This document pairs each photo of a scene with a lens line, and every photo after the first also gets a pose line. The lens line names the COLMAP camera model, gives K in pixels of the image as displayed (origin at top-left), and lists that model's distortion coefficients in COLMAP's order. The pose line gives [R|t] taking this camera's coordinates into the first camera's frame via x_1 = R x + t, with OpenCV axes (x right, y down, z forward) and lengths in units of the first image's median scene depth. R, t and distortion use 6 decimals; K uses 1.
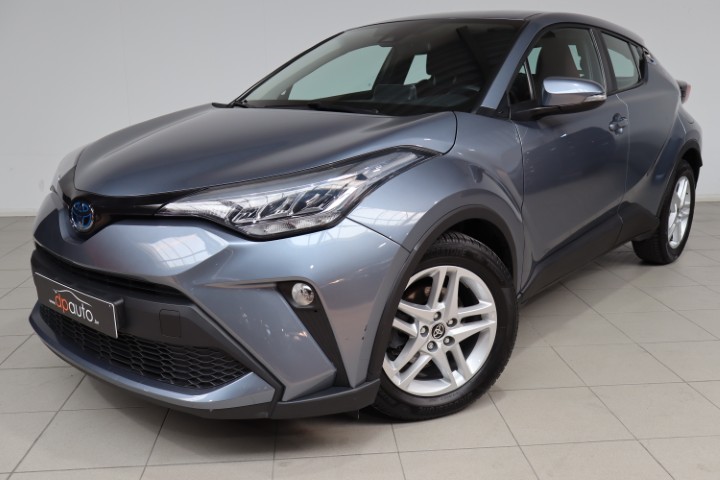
lens RADIAL K [[694.3, 0, 367.8], [0, 694.3, 242.5], [0, 0, 1]] dist [0.026688, 0.000000]
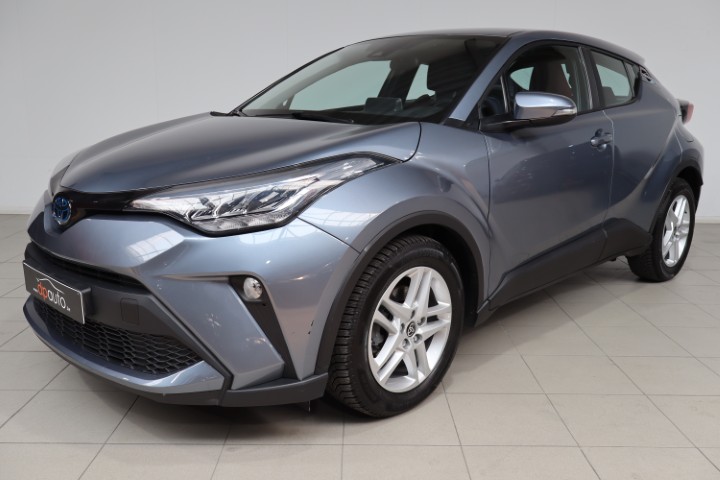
lens RADIAL K [[679.7, 0, 356.4], [0, 679.7, 244.2], [0, 0, 1]] dist [0.023836, 0.000000]
pose [[0.997837, 0.031966, -0.057436, 0.098135], [-0.032884, 0.999345, -0.015106, 0.014407], [0.056915, 0.016962, 0.998235, -0.020788]]
